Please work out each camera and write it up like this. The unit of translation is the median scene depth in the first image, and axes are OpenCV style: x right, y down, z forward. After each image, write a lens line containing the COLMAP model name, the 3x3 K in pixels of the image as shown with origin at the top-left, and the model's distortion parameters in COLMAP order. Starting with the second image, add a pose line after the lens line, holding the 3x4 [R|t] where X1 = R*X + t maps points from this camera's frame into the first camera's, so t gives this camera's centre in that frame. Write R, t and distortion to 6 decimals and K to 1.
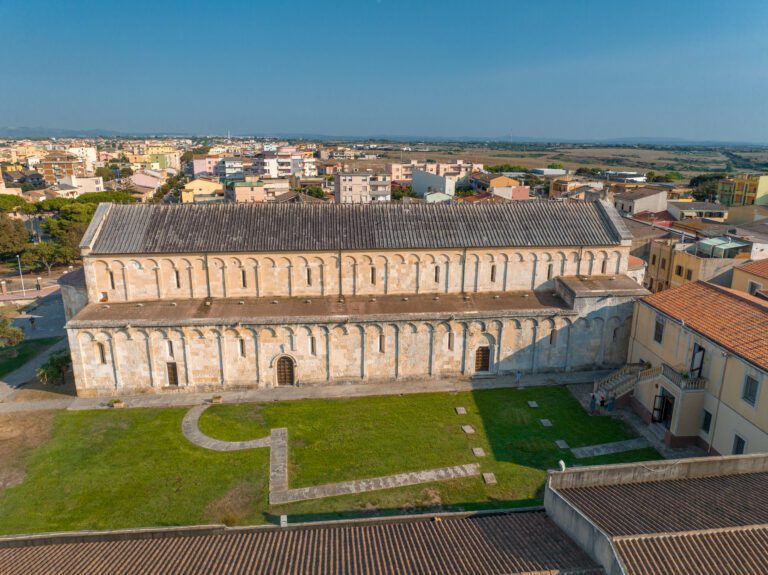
lens RADIAL K [[537.9, 0, 386.1], [0, 537.9, 289.0], [0, 0, 1]] dist [-0.041032, 0.008358]
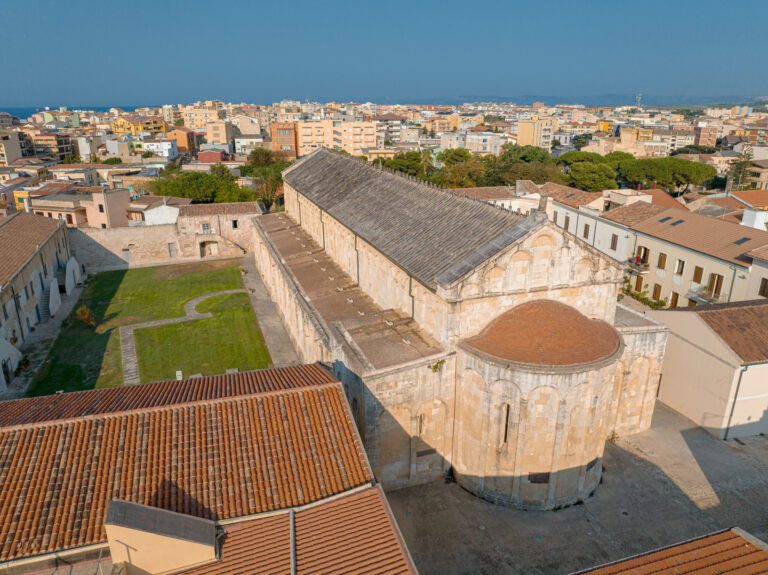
lens RADIAL K [[537.9, 0, 375.4], [0, 537.9, 292.0], [0, 0, 1]] dist [-0.041032, 0.008358]
pose [[0.229450, 0.318630, -0.919689, 0.991901], [-0.252162, 0.932097, 0.260018, -0.225206], [0.940089, 0.172250, 0.294216, 0.840131]]
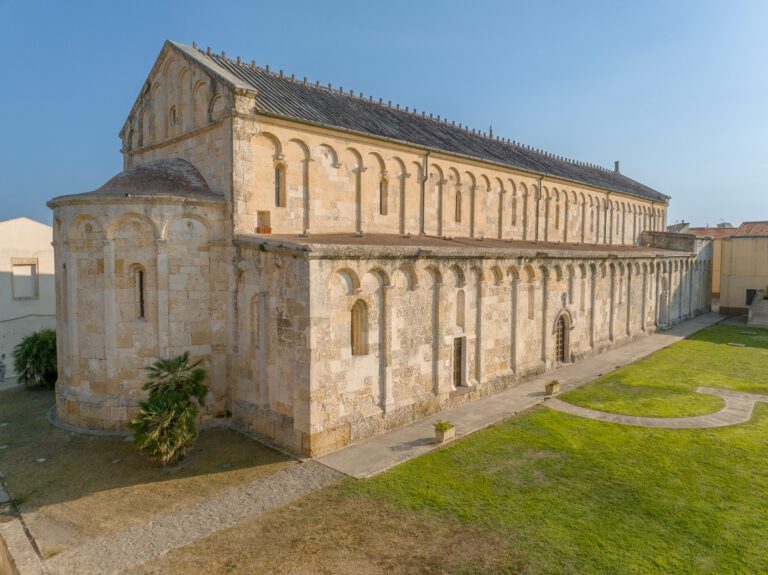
lens RADIAL K [[537.9, 0, 385.7], [0, 537.9, 288.1], [0, 0, 1]] dist [-0.041032, 0.008358]
pose [[0.757818, -0.042009, 0.651113, -0.744438], [0.171384, 0.975700, -0.136519, 0.142549], [-0.629555, 0.215047, 0.746602, 0.636204]]
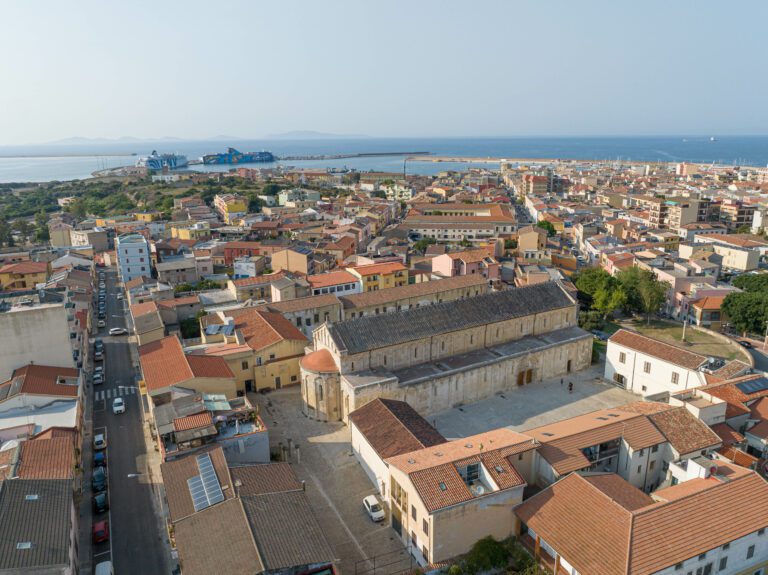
lens RADIAL K [[559.3, 0, 390.3], [0, 559.3, 279.8], [0, 0, 1]] dist [-0.021988, -0.031642]
pose [[-0.906530, 0.111539, -0.407139, 1.021774], [-0.101343, 0.878754, 0.466391, -1.206069], [0.409796, 0.464058, -0.785314, 2.644191]]
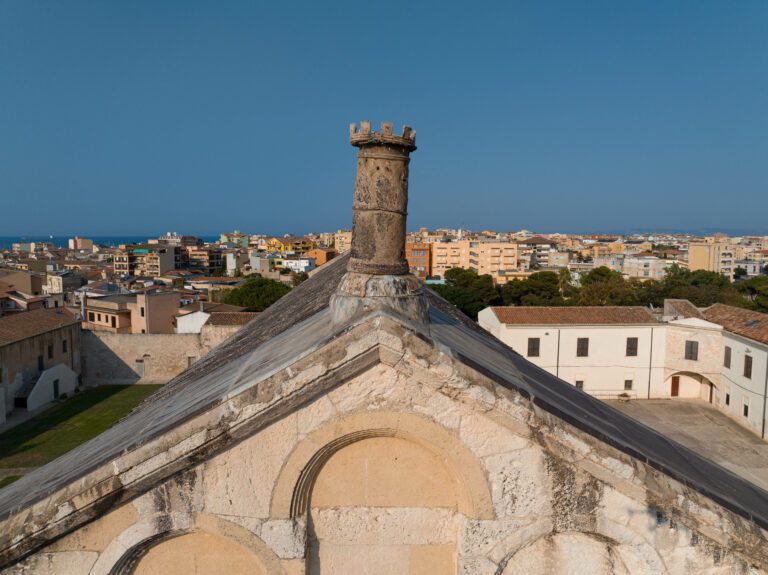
lens RADIAL K [[537.9, 0, 381.7], [0, 537.9, 283.3], [0, 0, 1]] dist [-0.041032, 0.008358]
pose [[-0.057016, 0.082961, -0.994920, 0.555121], [-0.263823, 0.959866, 0.095157, -0.206906], [0.962885, 0.267908, -0.032841, 1.170261]]
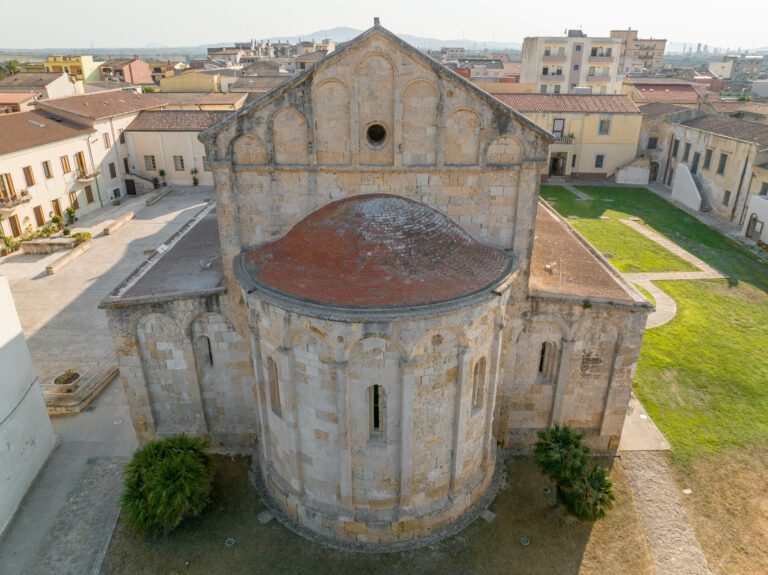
lens RADIAL K [[537.9, 0, 384.9], [0, 537.9, 288.5], [0, 0, 1]] dist [-0.041032, 0.008358]
pose [[0.092011, -0.411542, 0.906734, -0.930989], [0.261044, 0.888718, 0.376876, -0.151339], [-0.960932, 0.202021, 0.189202, 1.033245]]
